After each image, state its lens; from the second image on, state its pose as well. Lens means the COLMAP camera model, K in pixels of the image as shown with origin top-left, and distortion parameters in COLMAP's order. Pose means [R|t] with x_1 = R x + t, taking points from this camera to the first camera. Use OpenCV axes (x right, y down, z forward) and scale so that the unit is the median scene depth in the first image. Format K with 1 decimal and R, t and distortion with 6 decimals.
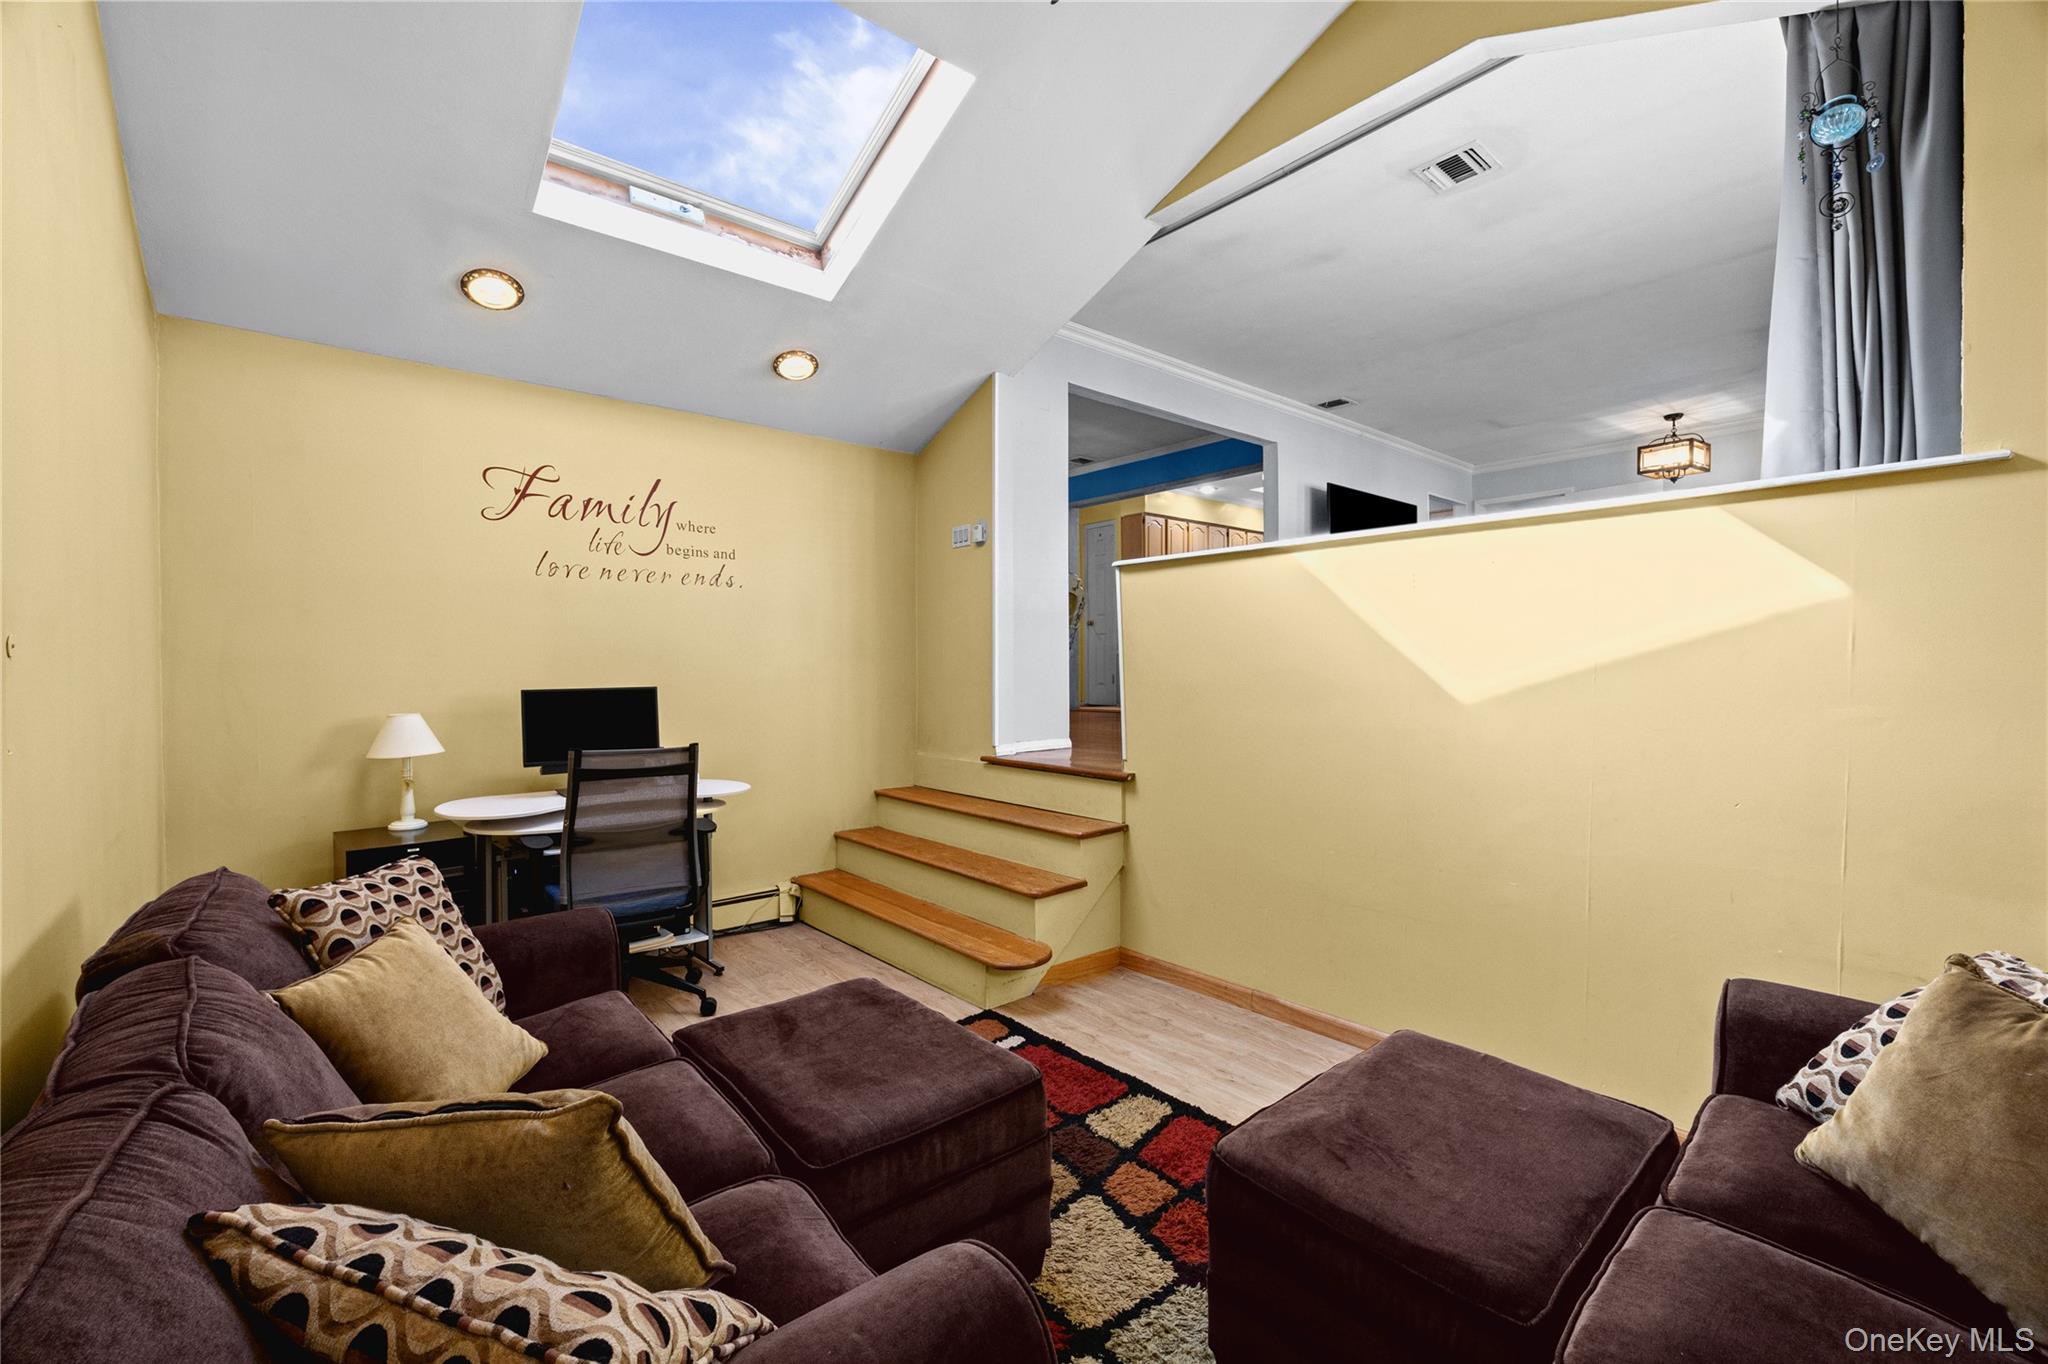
lens RADIAL K [[853.8, 0, 1024.3], [0, 853.8, 672.4], [0, 0, 1]] dist [-0.015118, 0.002058]
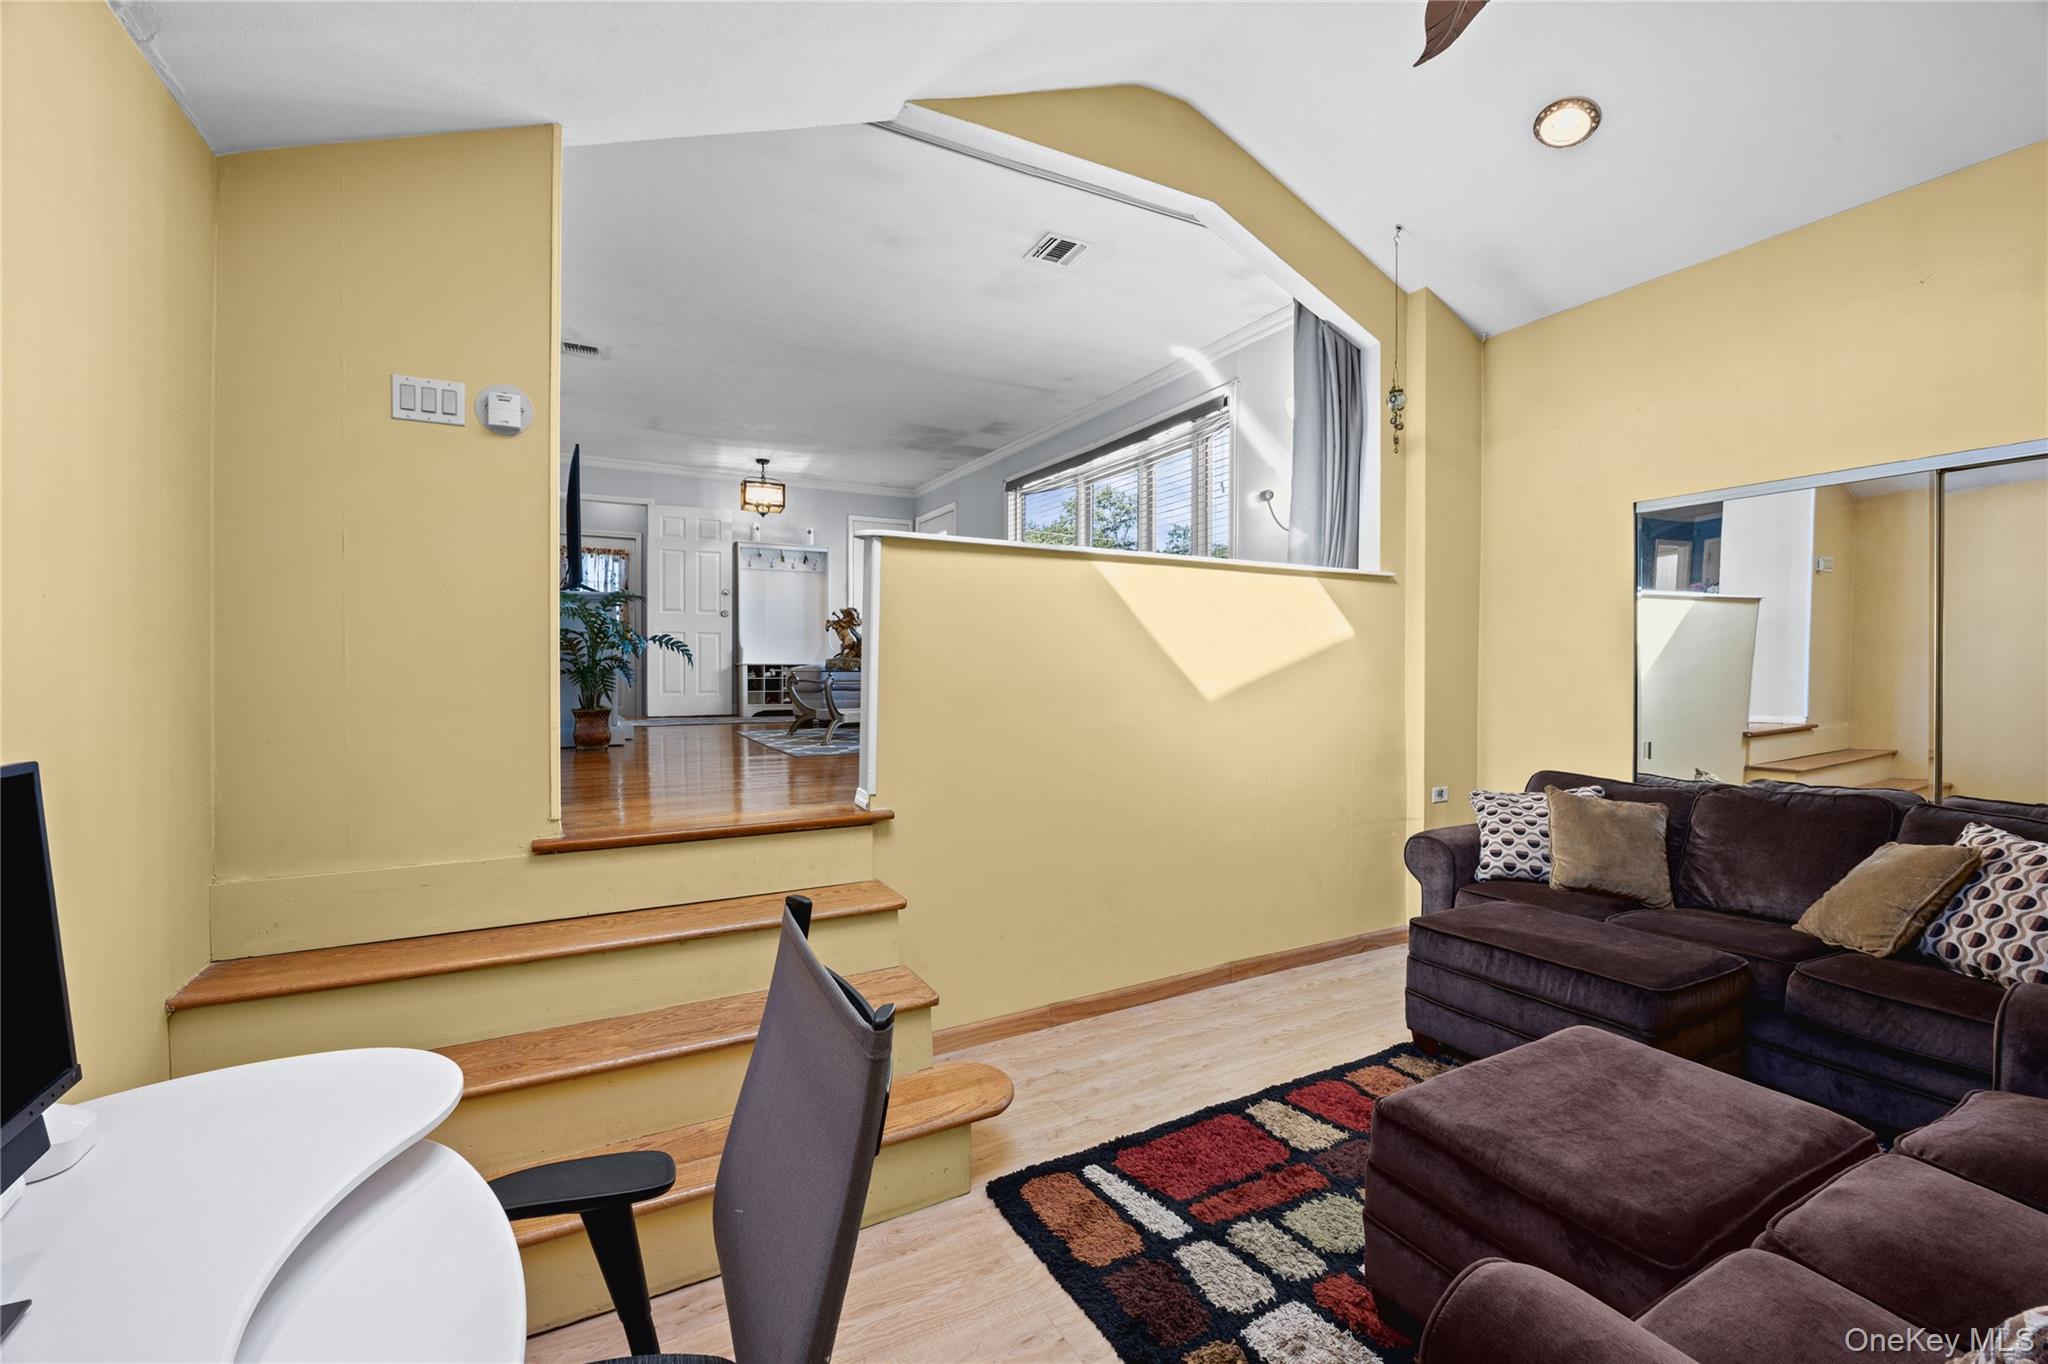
lens RADIAL K [[853.8, 0, 1025.5], [0, 853.8, 674.2], [0, 0, 1]] dist [-0.015118, 0.002058]
pose [[0.202631, -0.002148, 0.979253, -0.600534], [0.007676, 0.999970, 0.000605, -0.003330], [-0.979225, 0.007394, 0.202641, 0.727568]]
